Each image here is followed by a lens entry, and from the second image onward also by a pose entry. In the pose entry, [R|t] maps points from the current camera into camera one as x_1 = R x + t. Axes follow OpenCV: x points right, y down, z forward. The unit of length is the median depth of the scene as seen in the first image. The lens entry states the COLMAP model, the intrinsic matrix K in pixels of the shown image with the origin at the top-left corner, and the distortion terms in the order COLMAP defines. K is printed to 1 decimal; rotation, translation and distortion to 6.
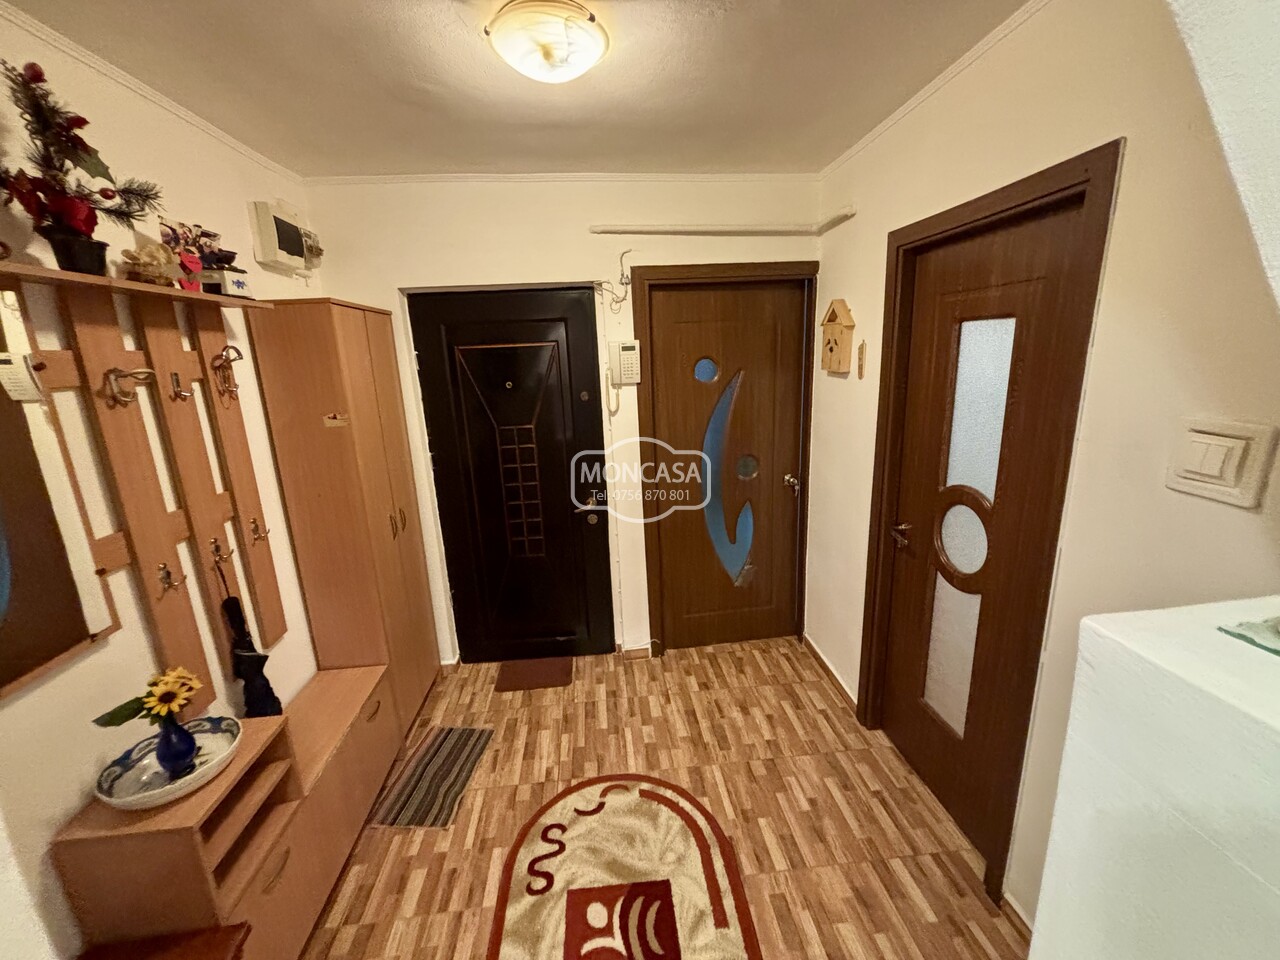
lens RADIAL K [[515.8, 0, 640.0], [0, 515.8, 480.0], [0, 0, 1]] dist [-0.000505, 0.000336]
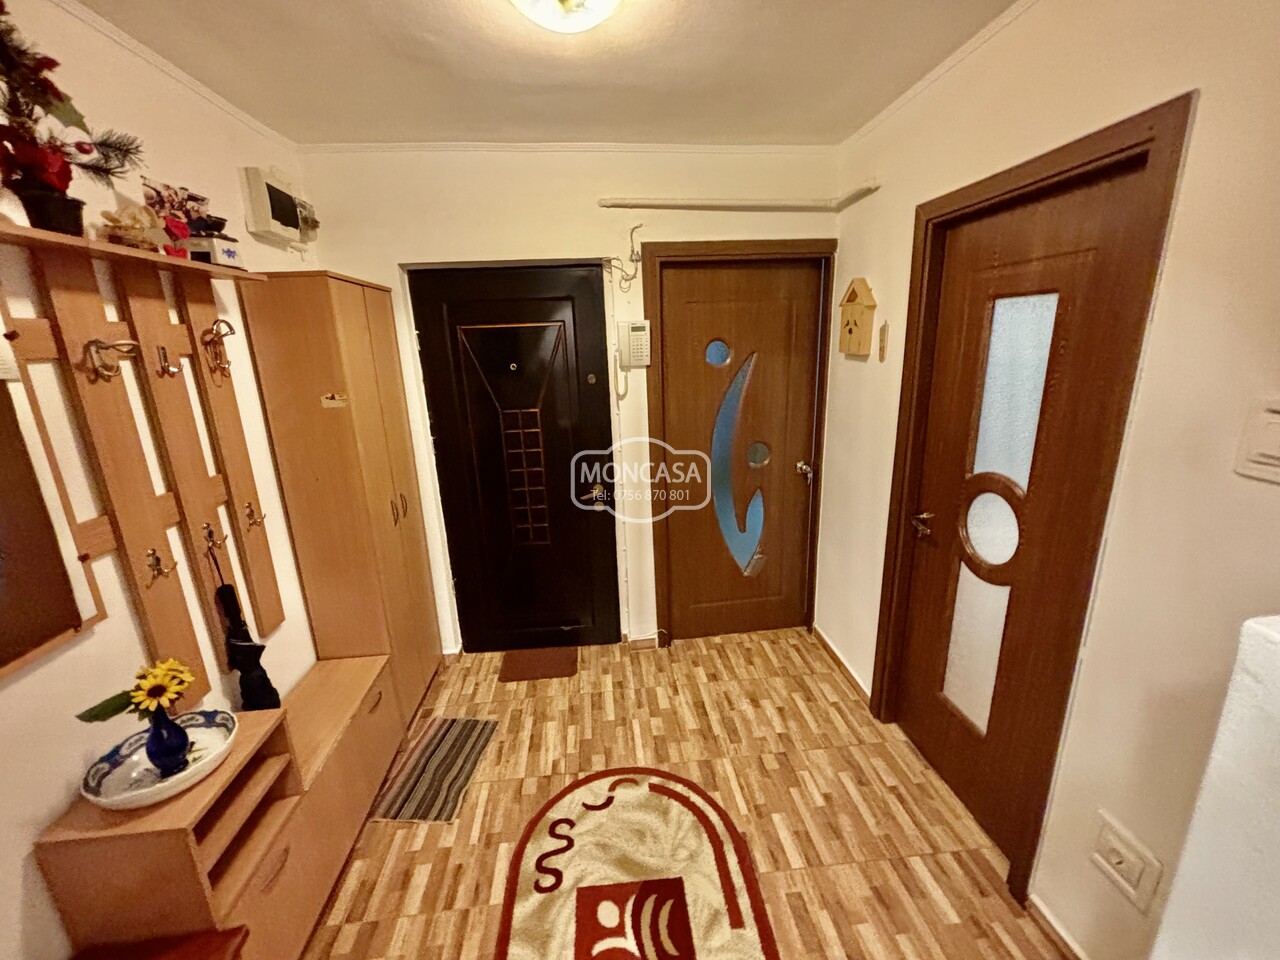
lens RADIAL K [[515.8, 0, 640.0], [0, 515.8, 480.0], [0, 0, 1]] dist [-0.000505, 0.000336]
pose [[0.999978, 0.006048, 0.002760, -0.028359], [-0.006107, 0.999741, 0.021903, 0.007392], [-0.002627, -0.021919, 0.999756, 0.046295]]
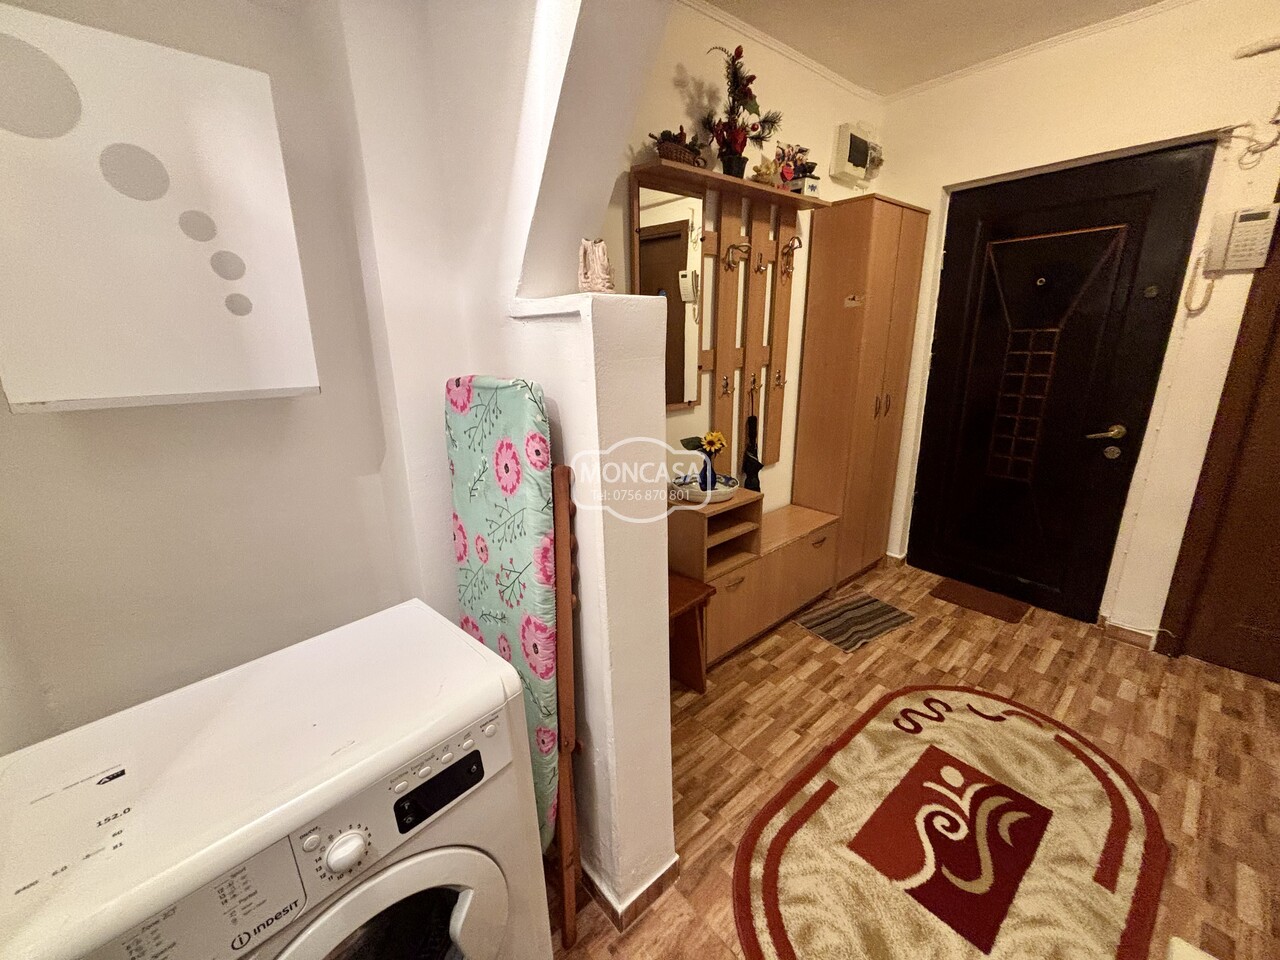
lens RADIAL K [[515.8, 0, 640.0], [0, 515.8, 480.0], [0, 0, 1]] dist [-0.000505, 0.000336]
pose [[0.582590, 0.249422, -0.773549, 0.181953], [-0.197321, 0.966679, 0.163084, 0.213646], [0.788450, 0.057627, 0.612393, -0.131298]]
